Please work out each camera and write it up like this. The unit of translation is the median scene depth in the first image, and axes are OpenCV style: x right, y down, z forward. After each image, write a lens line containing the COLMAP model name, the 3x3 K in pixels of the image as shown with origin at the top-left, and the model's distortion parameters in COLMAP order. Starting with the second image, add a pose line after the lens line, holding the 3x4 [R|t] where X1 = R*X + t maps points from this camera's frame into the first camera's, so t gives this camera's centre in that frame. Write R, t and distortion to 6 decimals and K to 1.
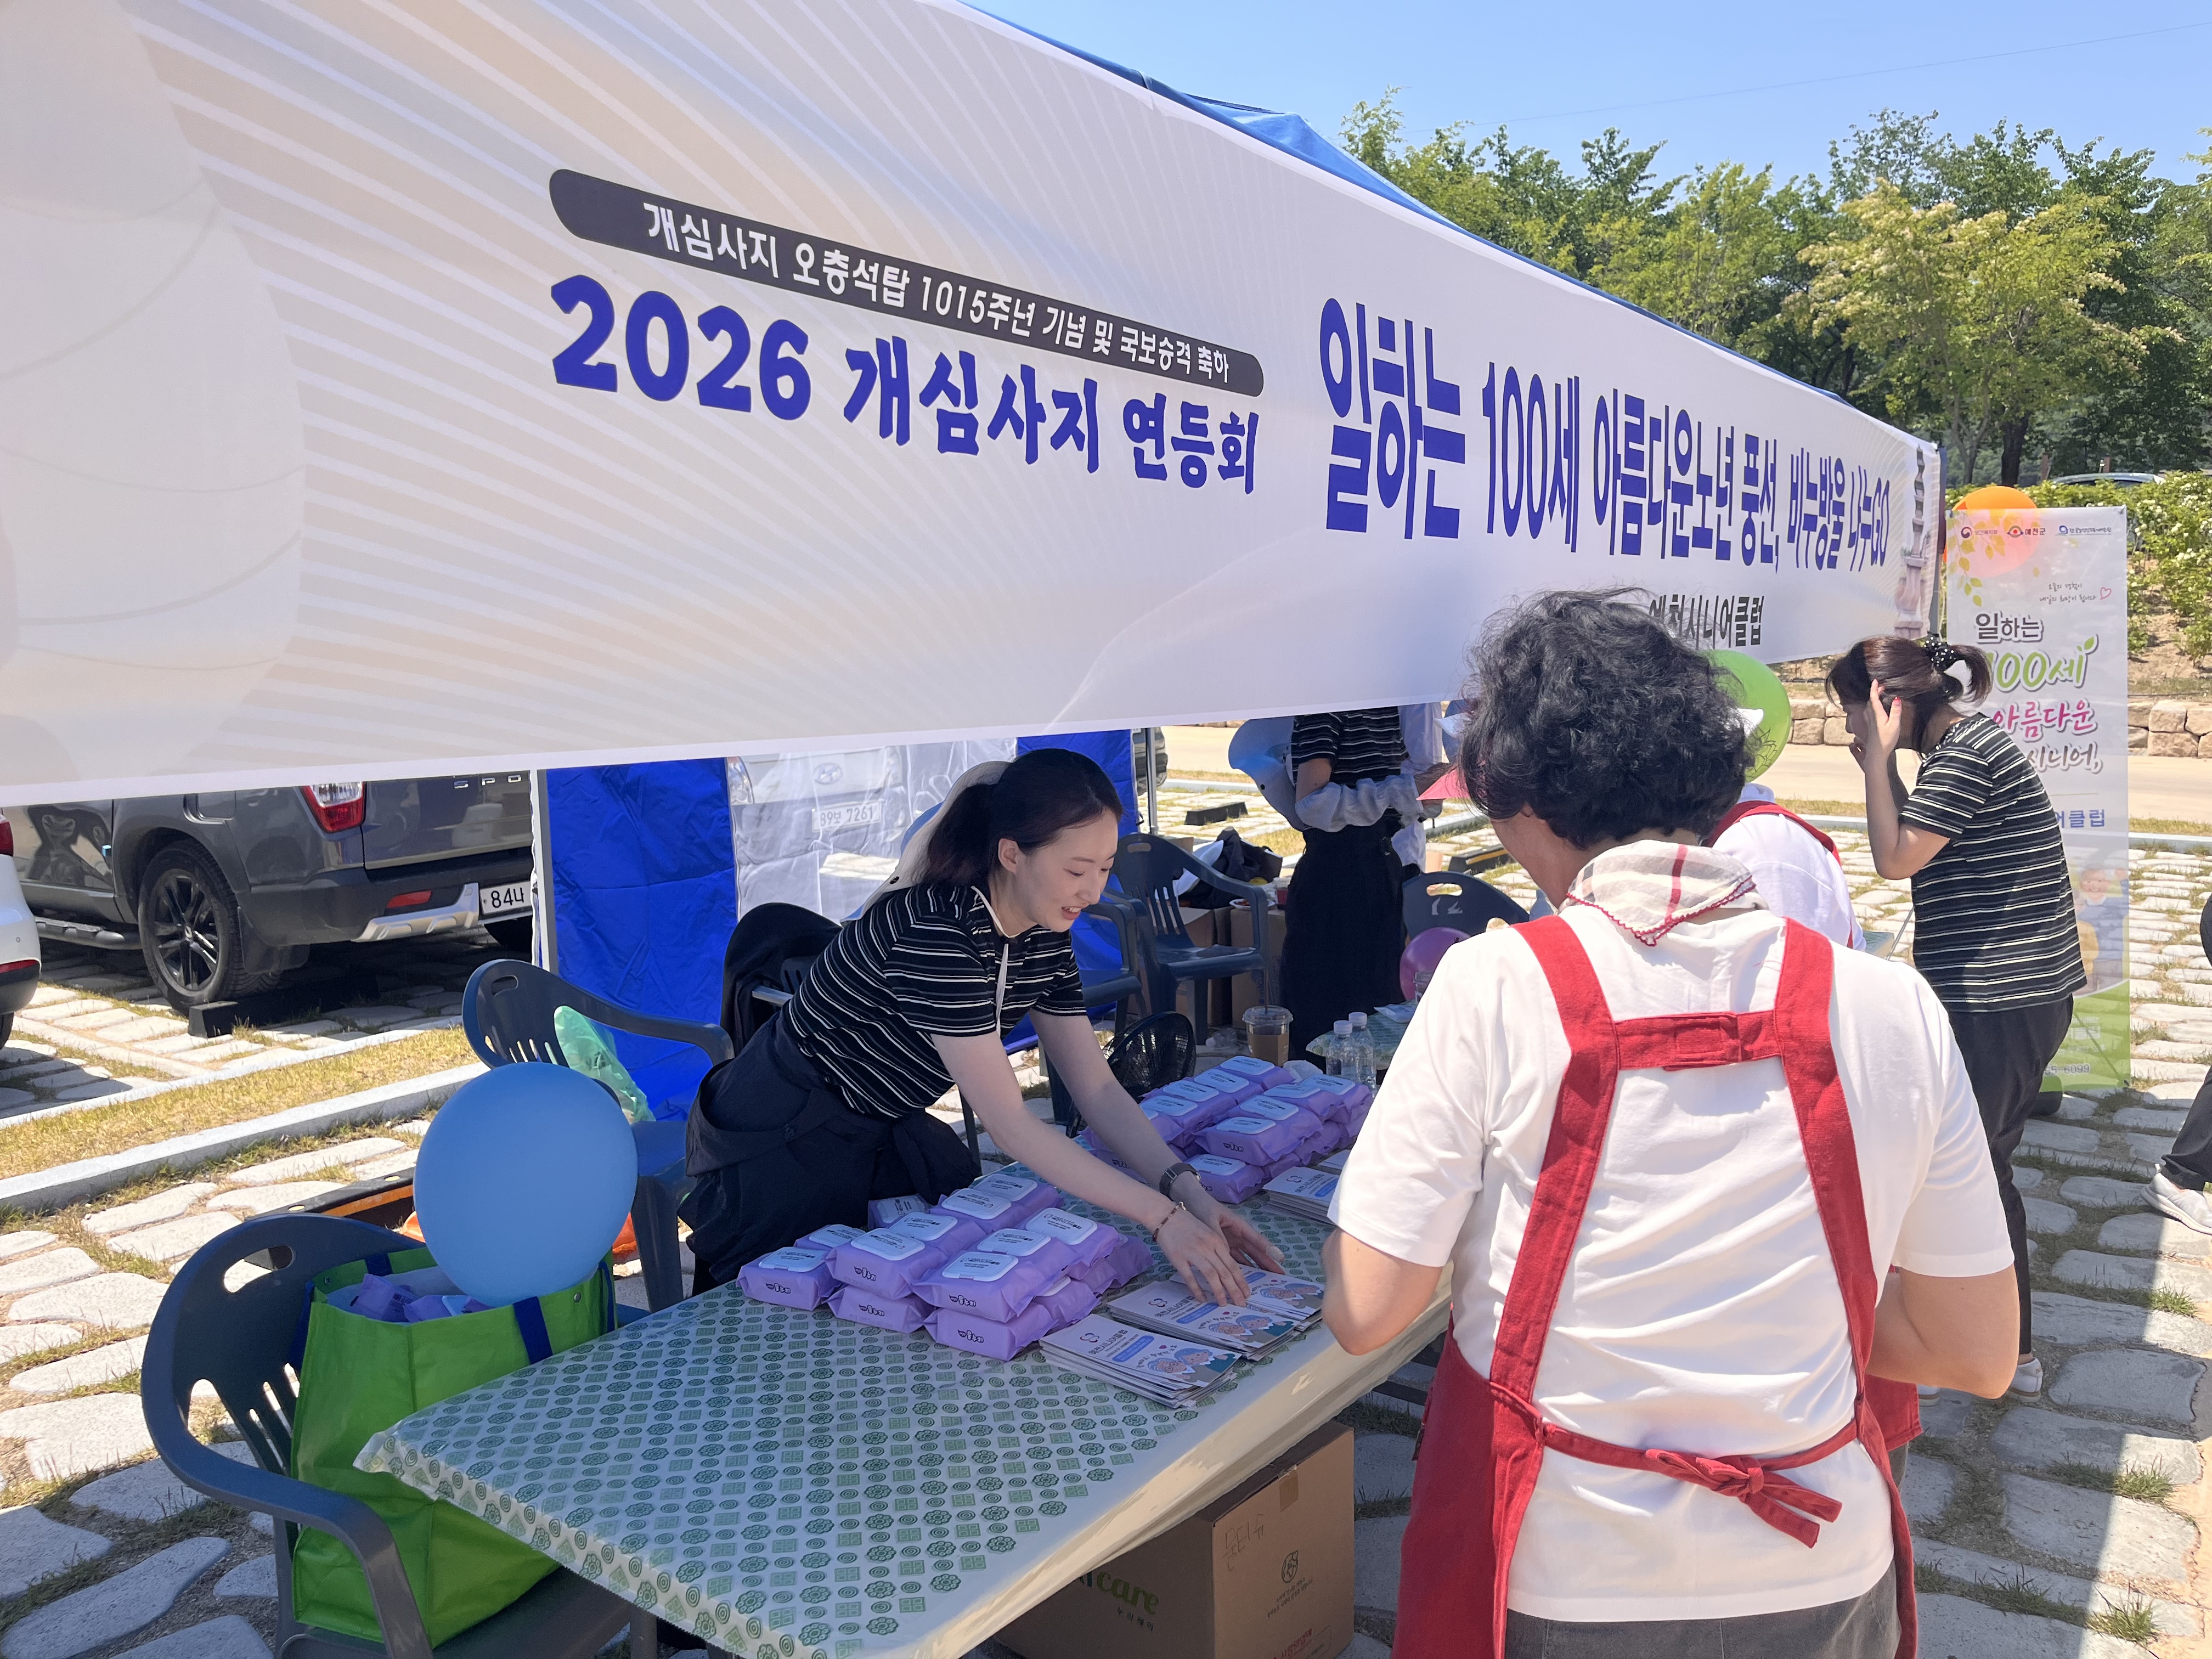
lens RADIAL K [[1757.0, 0, 1111.1], [0, 1757.0, 857.5], [0, 0, 1]] dist [0.131846, -0.208309]
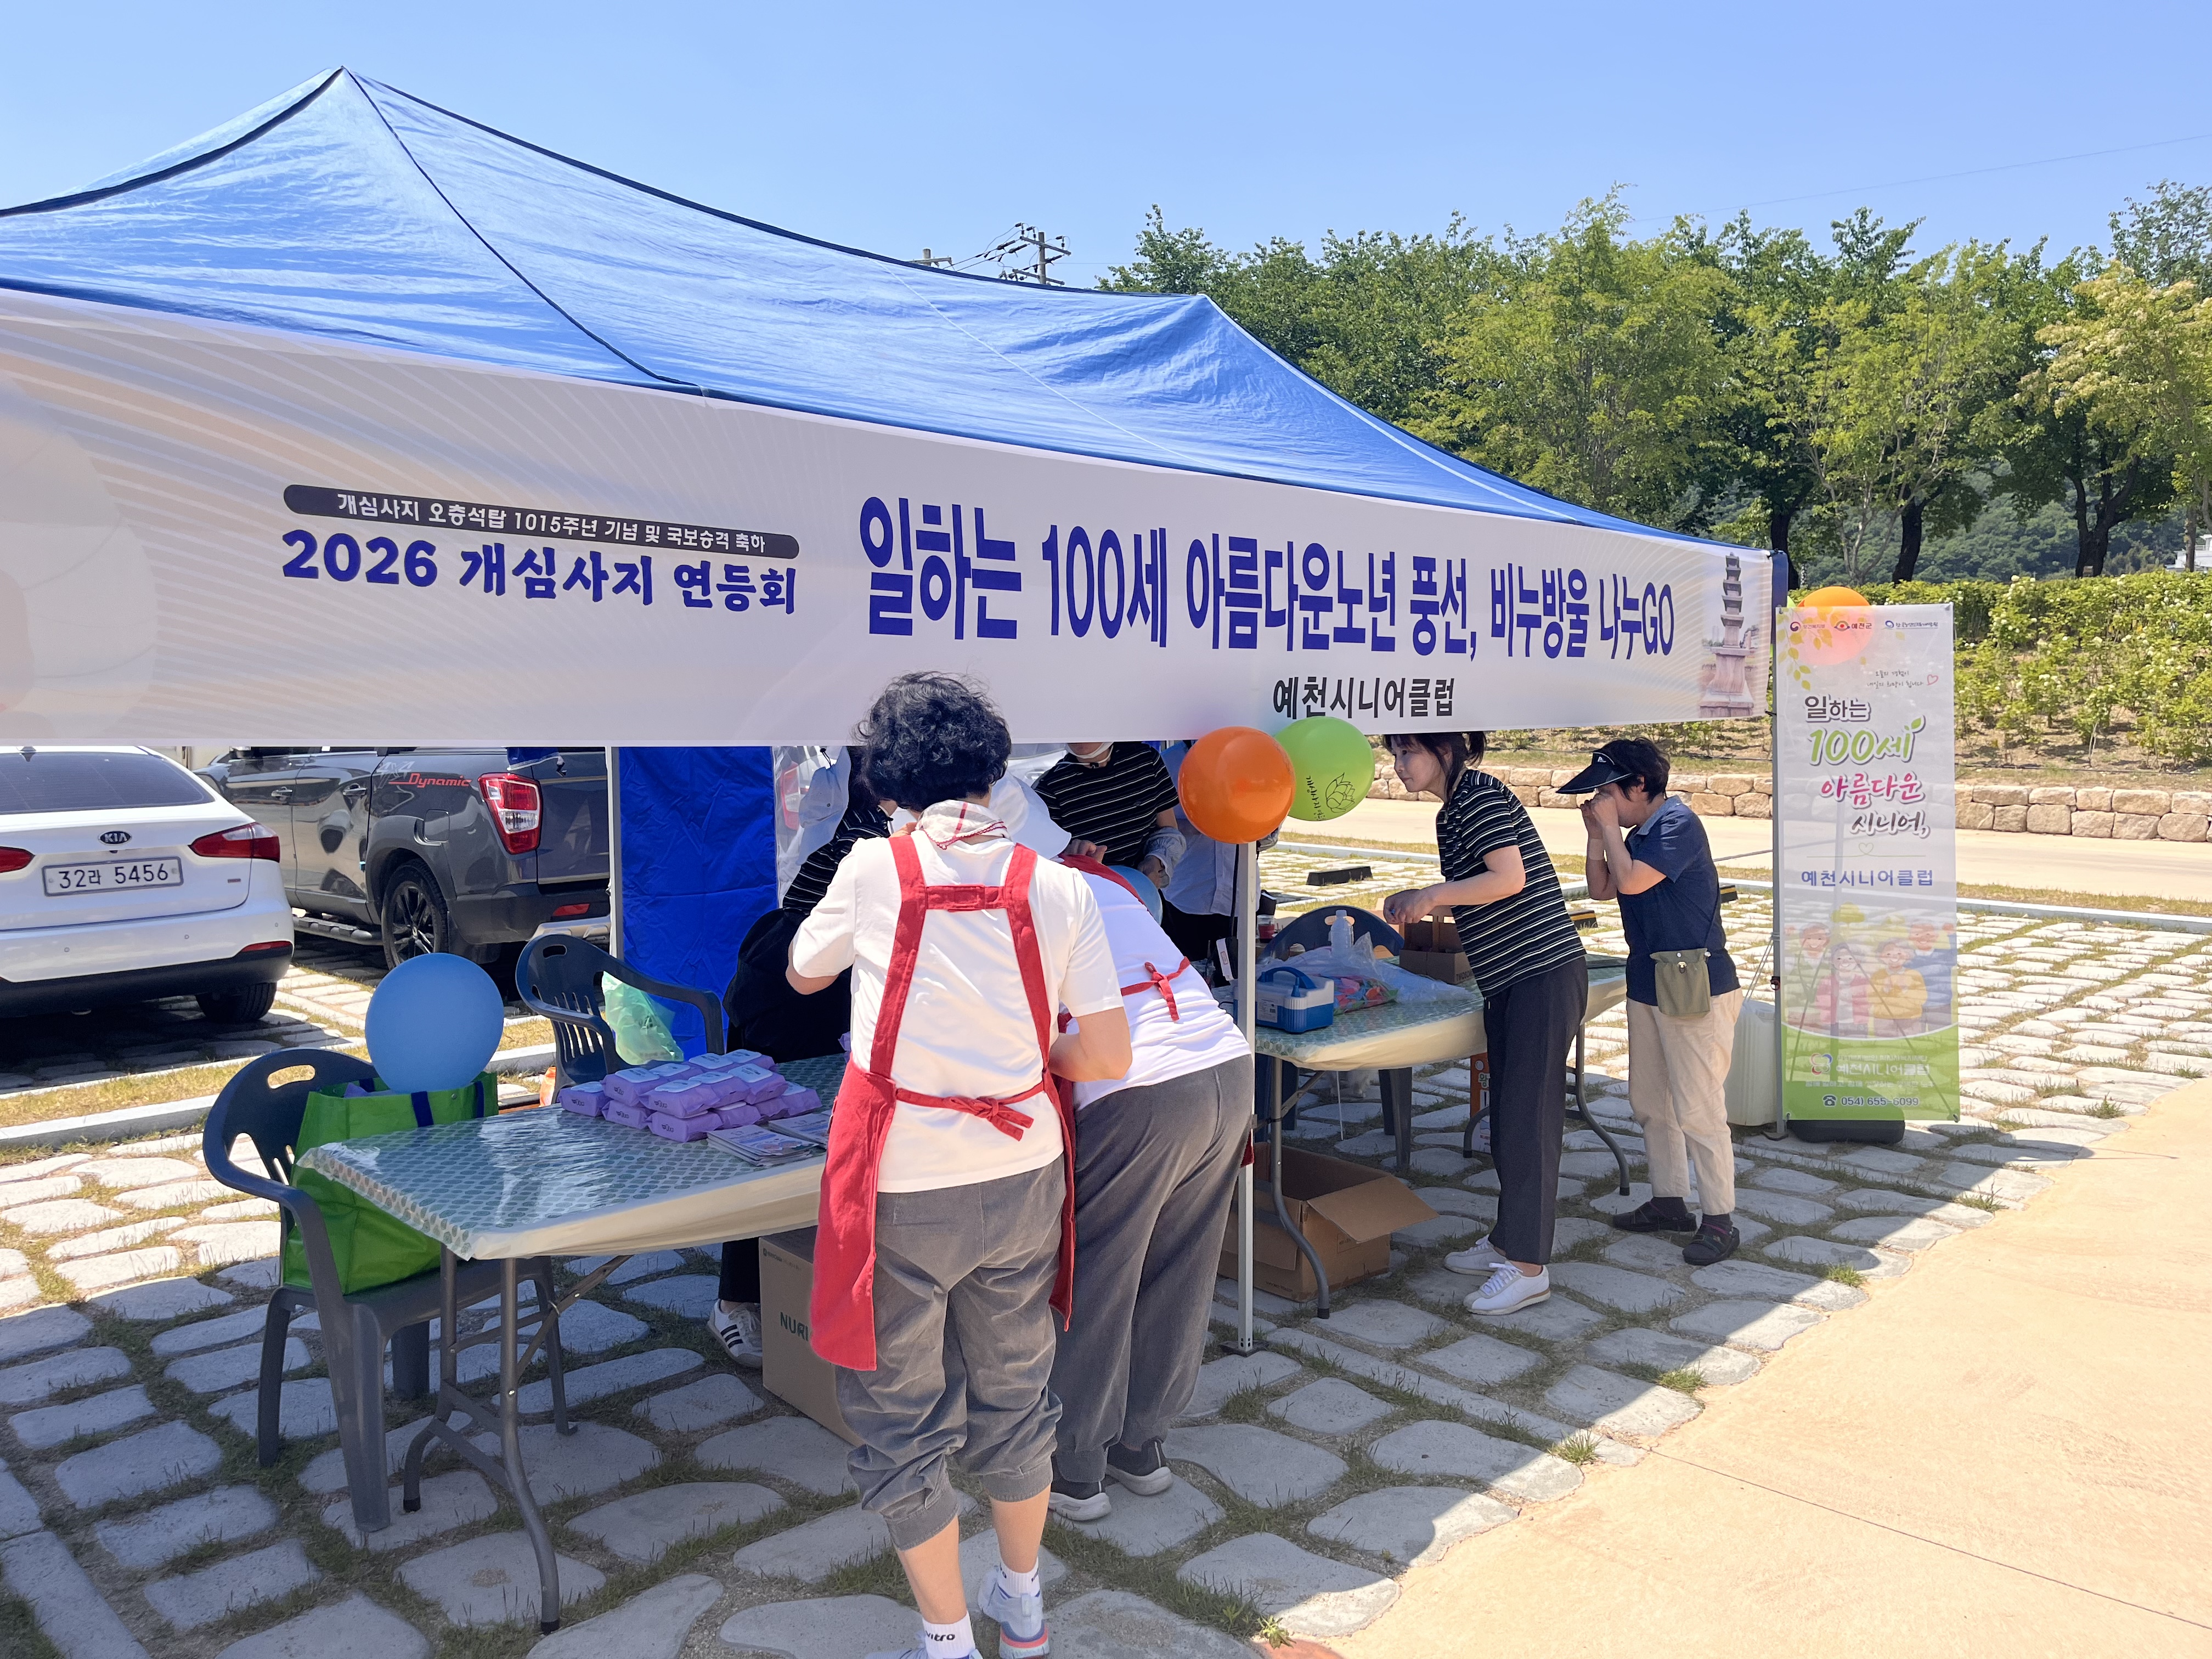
lens RADIAL K [[1700.1, 0, 999.0], [0, 1700.1, 827.9], [0, 0, 1]] dist [0.100597, -0.135484]
pose [[0.981023, 0.026689, -0.192043, 0.530529], [-0.037309, 0.997955, -0.051898, 0.070180], [0.190266, 0.058078, 0.980013, -0.503788]]
